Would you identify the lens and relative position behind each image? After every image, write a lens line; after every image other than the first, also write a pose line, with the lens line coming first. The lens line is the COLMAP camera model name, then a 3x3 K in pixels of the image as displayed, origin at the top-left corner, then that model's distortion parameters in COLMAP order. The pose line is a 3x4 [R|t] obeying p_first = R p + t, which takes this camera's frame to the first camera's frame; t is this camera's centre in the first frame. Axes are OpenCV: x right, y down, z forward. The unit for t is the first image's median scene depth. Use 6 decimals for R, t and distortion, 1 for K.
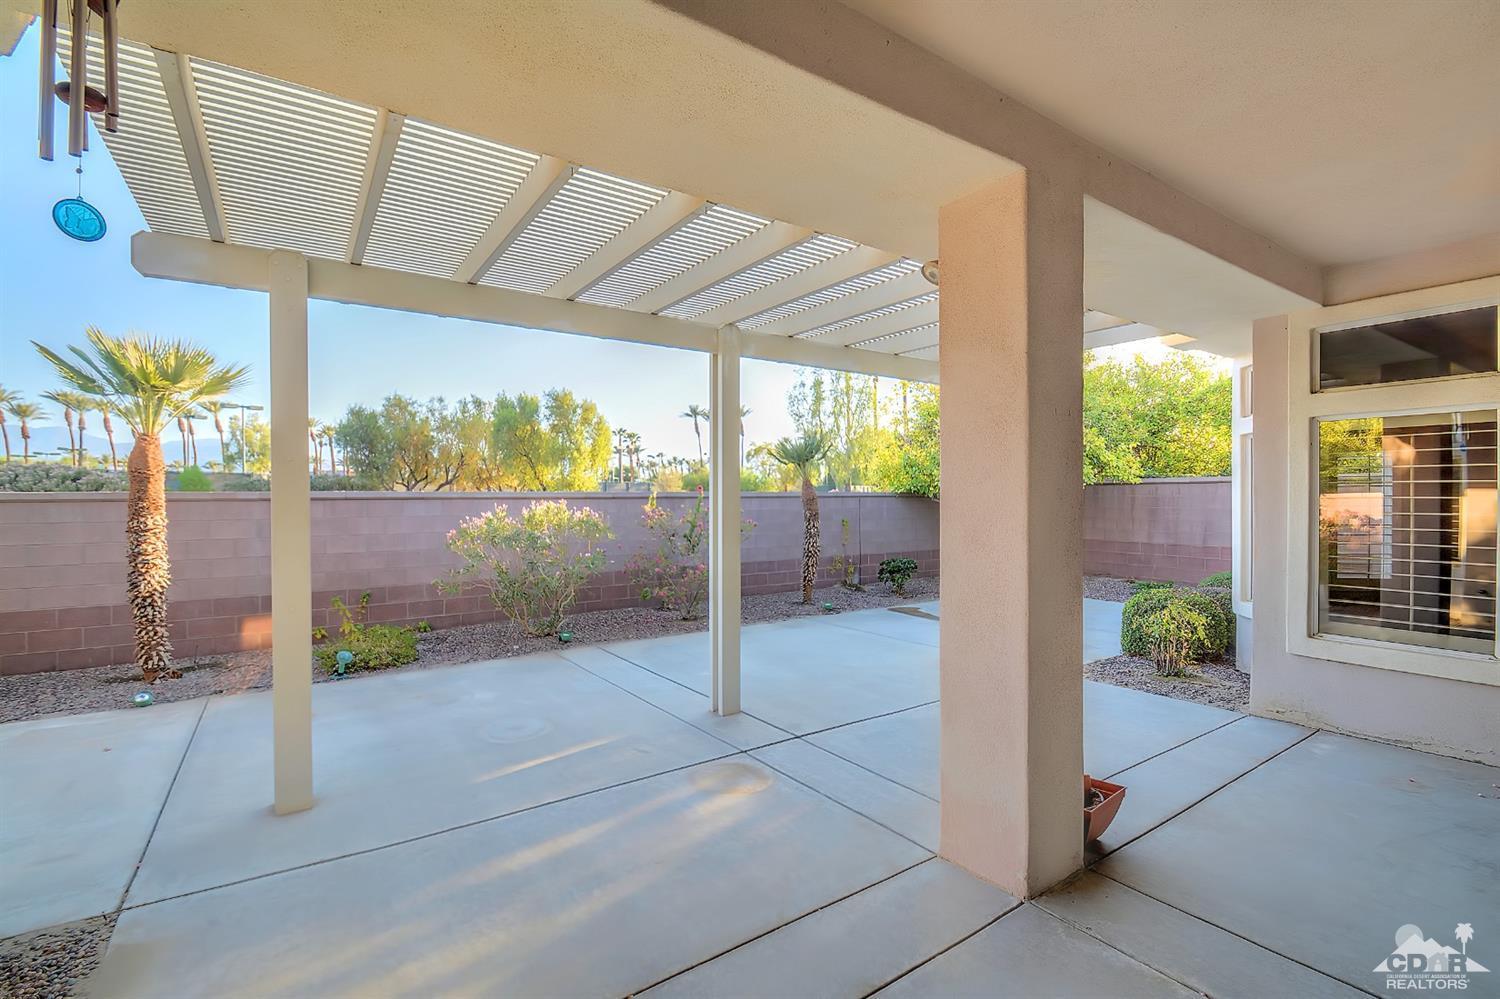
lens RADIAL K [[659.9, 0, 735.4], [0, 659.9, 501.0], [0, 0, 1]] dist [0.024096, -0.024422]
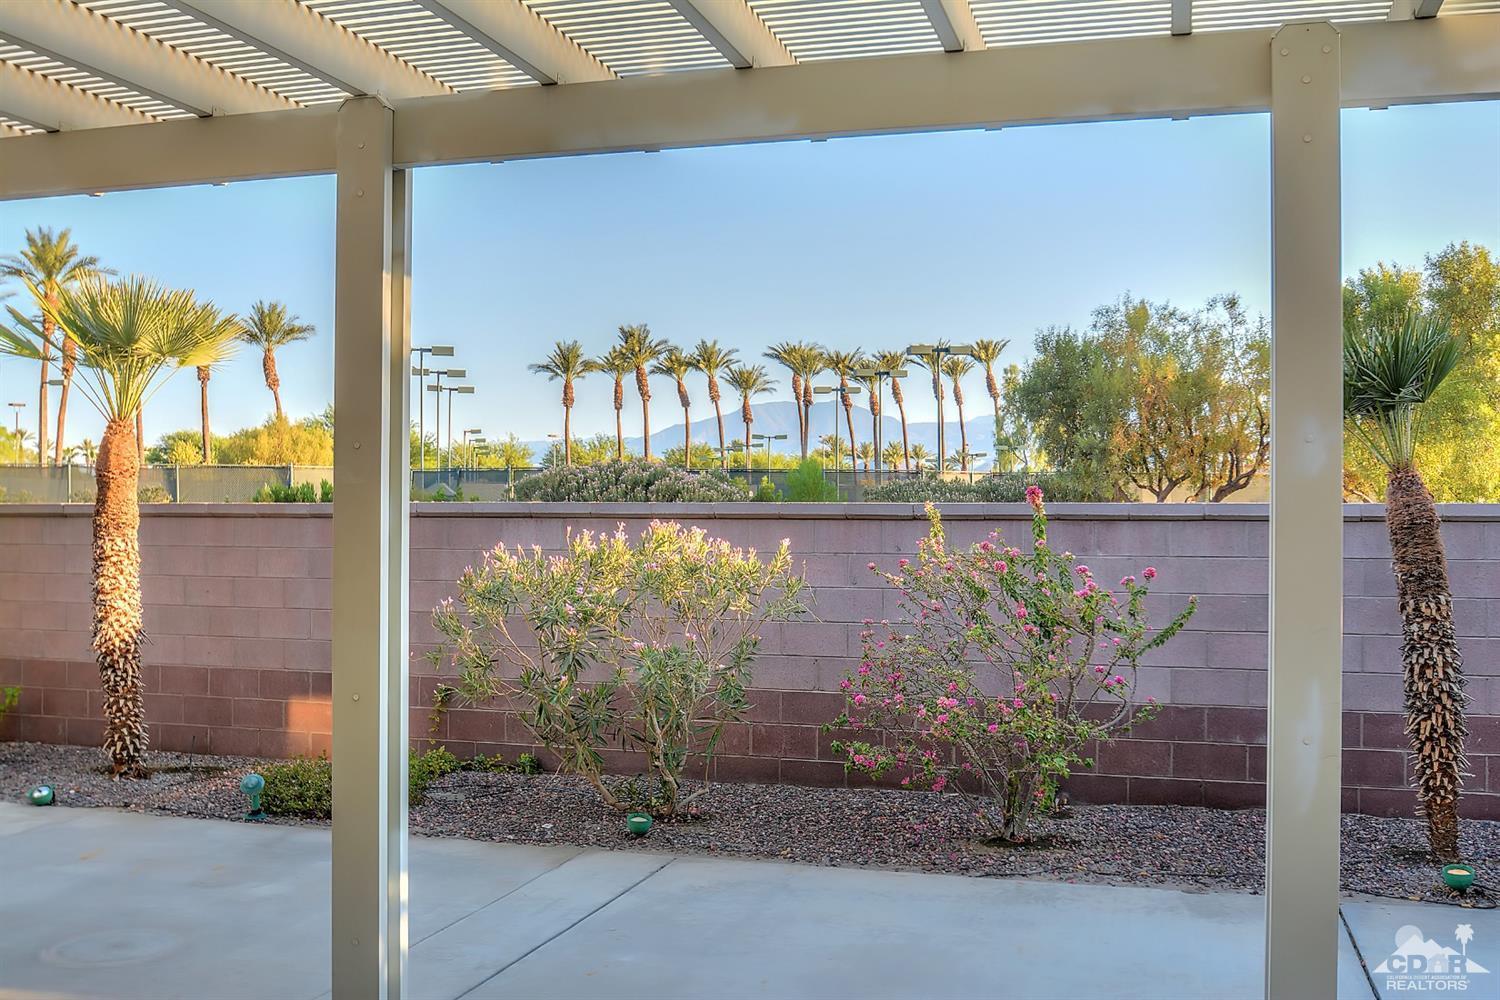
lens RADIAL K [[1510.2, 0, 728.2], [0, 1510.2, 502.2], [0, 0, 1]] dist [-0.063578, -0.001296]
pose [[0.642998, -0.000719, -0.765867, 0.603979], [-0.011838, 0.999871, -0.010877, -0.004324], [0.765776, 0.016060, 0.642907, 0.405175]]
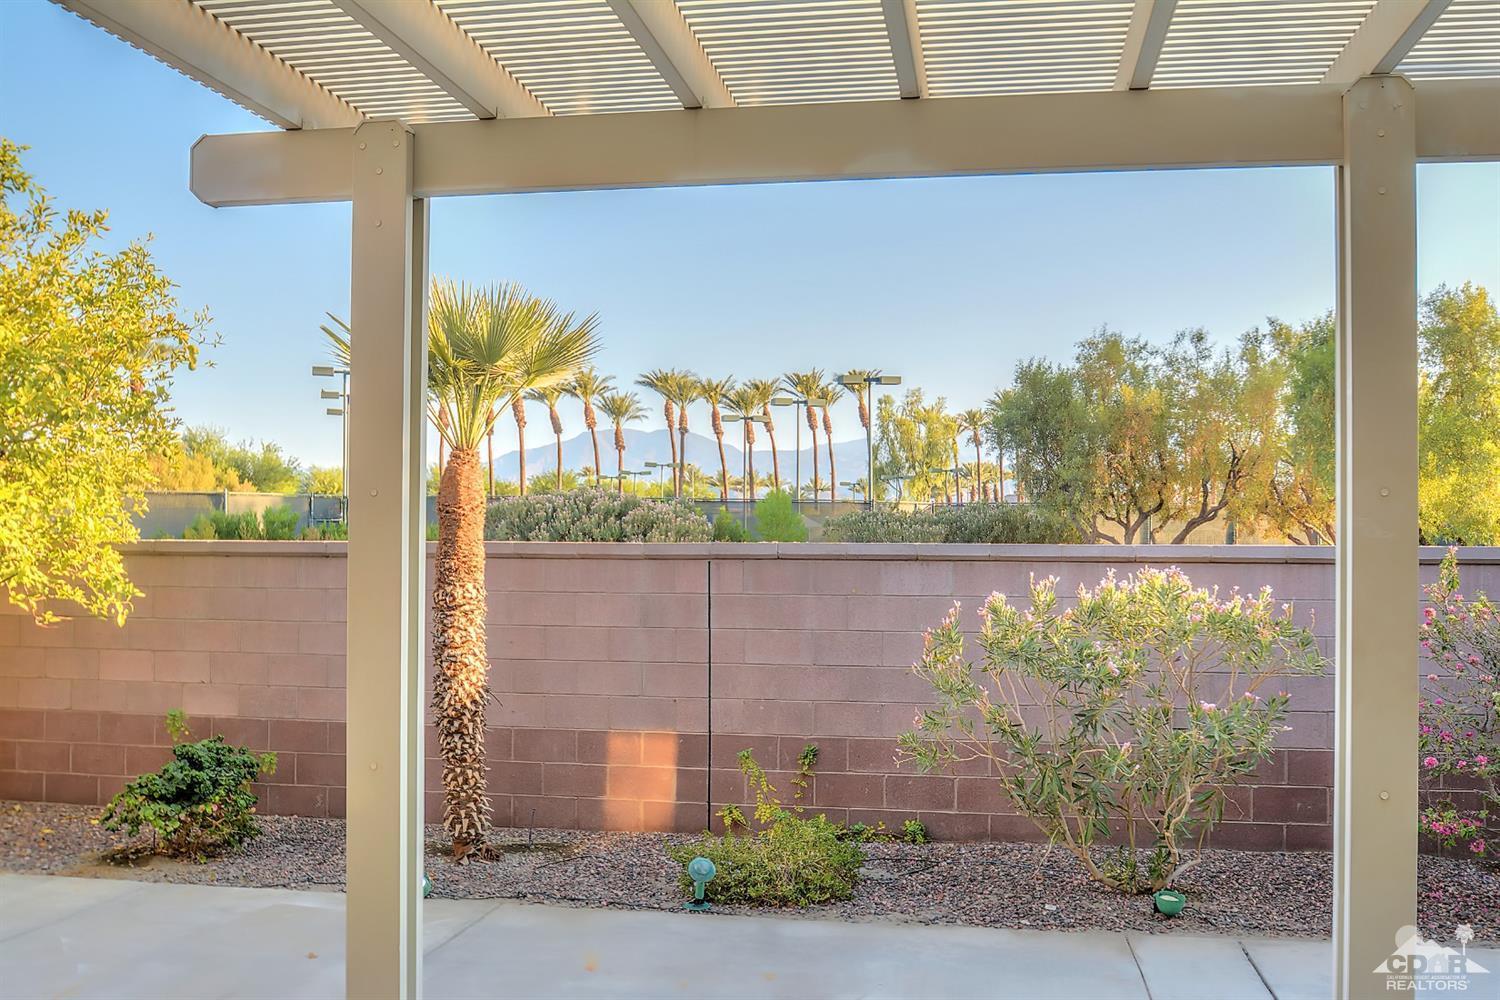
lens RADIAL K [[1510.2, 0, 728.2], [0, 1510.2, 502.2], [0, 0, 1]] dist [-0.063578, -0.001296]
pose [[0.722343, -0.010782, -0.691450, 0.197988], [-0.014204, 0.999436, -0.030423, -0.010646], [0.691389, 0.031797, 0.721783, 0.147759]]
